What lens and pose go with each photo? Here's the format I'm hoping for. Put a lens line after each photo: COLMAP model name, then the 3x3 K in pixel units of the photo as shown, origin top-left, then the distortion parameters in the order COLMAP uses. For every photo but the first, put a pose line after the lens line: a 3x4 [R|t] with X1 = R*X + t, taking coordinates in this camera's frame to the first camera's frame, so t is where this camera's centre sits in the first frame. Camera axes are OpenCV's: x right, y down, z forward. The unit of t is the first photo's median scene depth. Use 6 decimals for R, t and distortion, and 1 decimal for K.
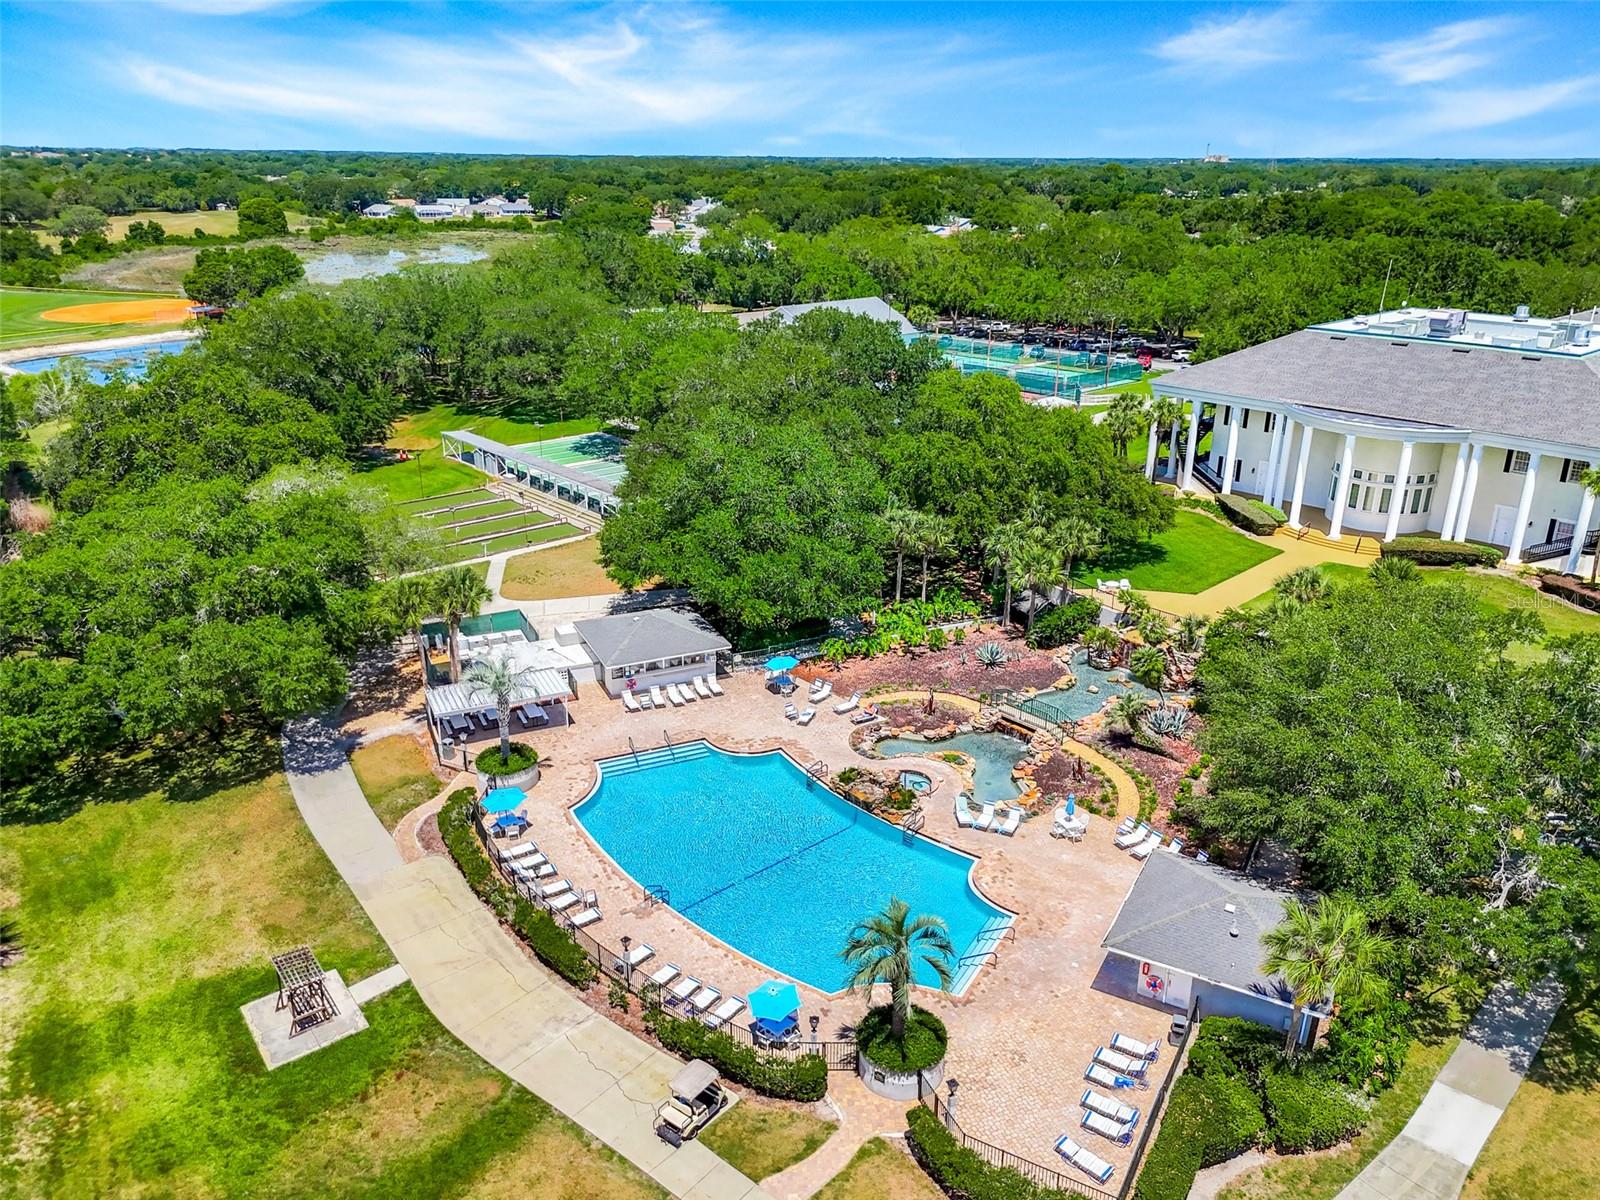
lens RADIAL K [[1177.2, 0, 792.9], [0, 1177.2, 602.0], [0, 0, 1]] dist [0.079402, -0.074508]
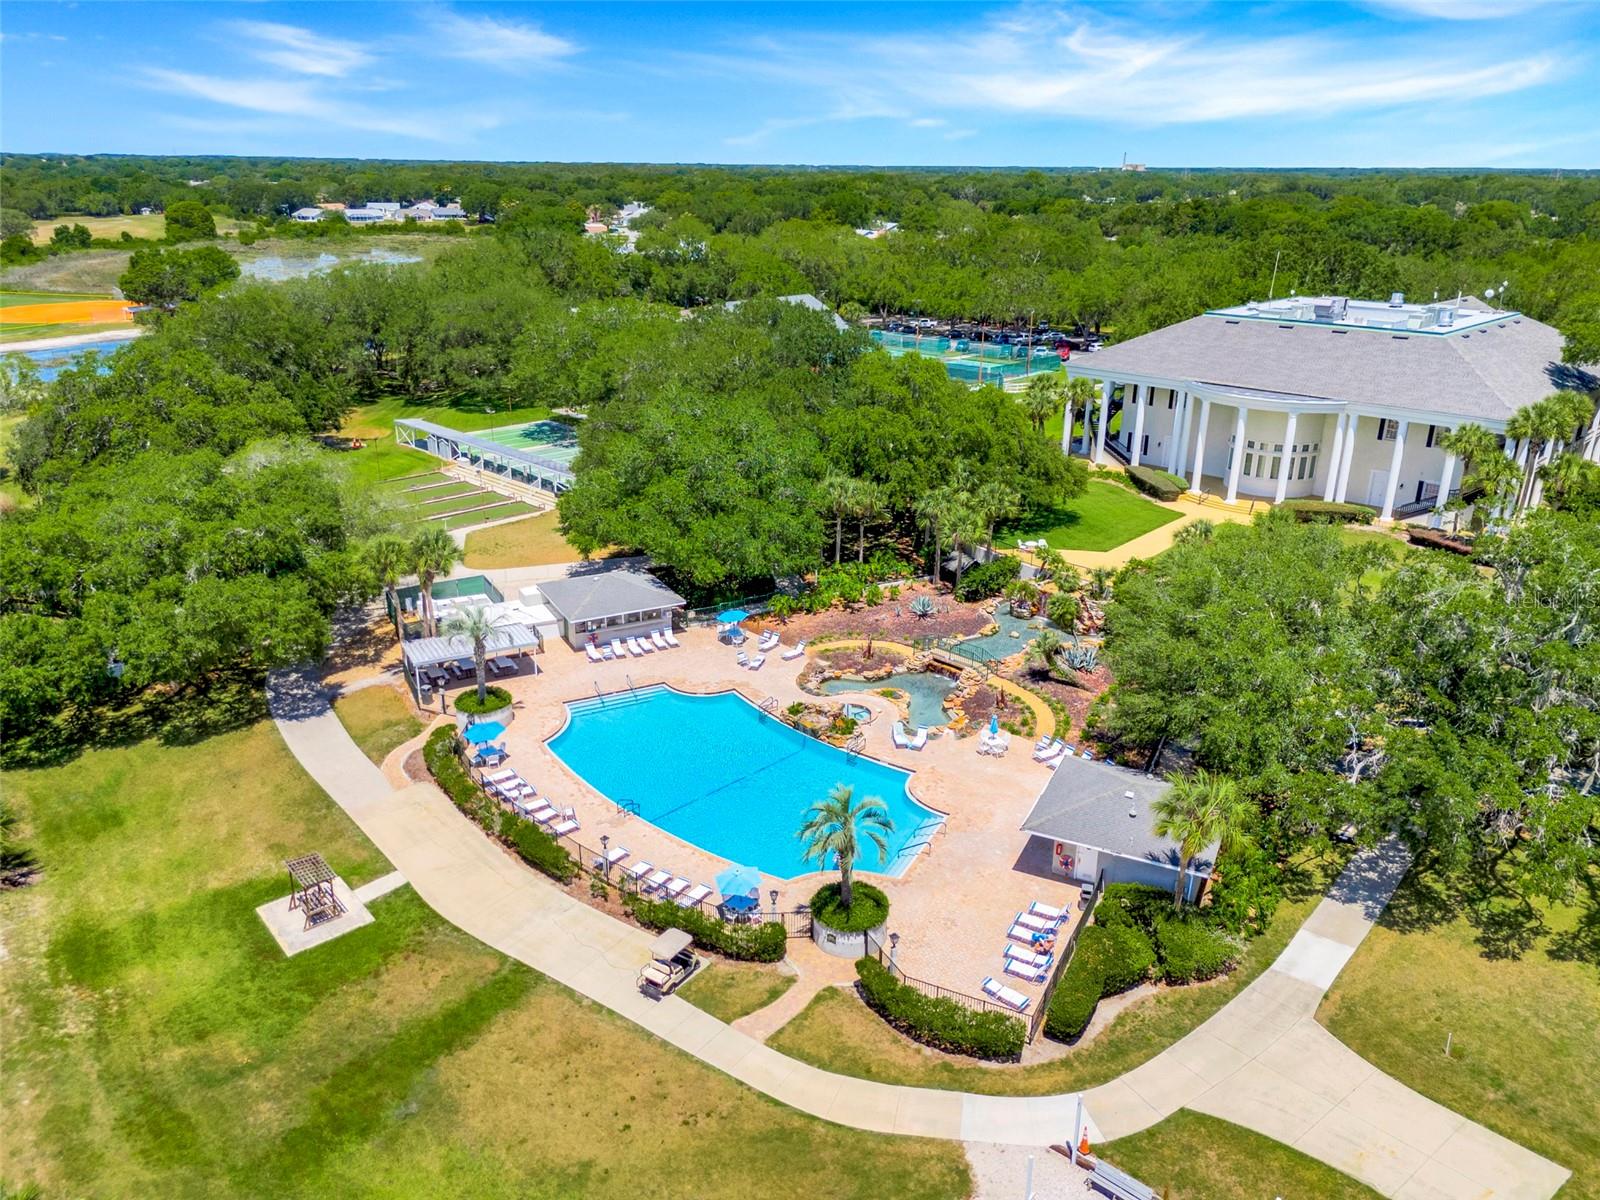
lens RADIAL K [[1177.2, 0, 792.9], [0, 1177.2, 602.0], [0, 0, 1]] dist [0.079402, -0.074508]
pose [[0.998355, -0.018034, 0.054428, -0.012632], [0.018373, 0.999815, -0.005730, 0.045783], [-0.054315, 0.006720, 0.998501, -0.089050]]
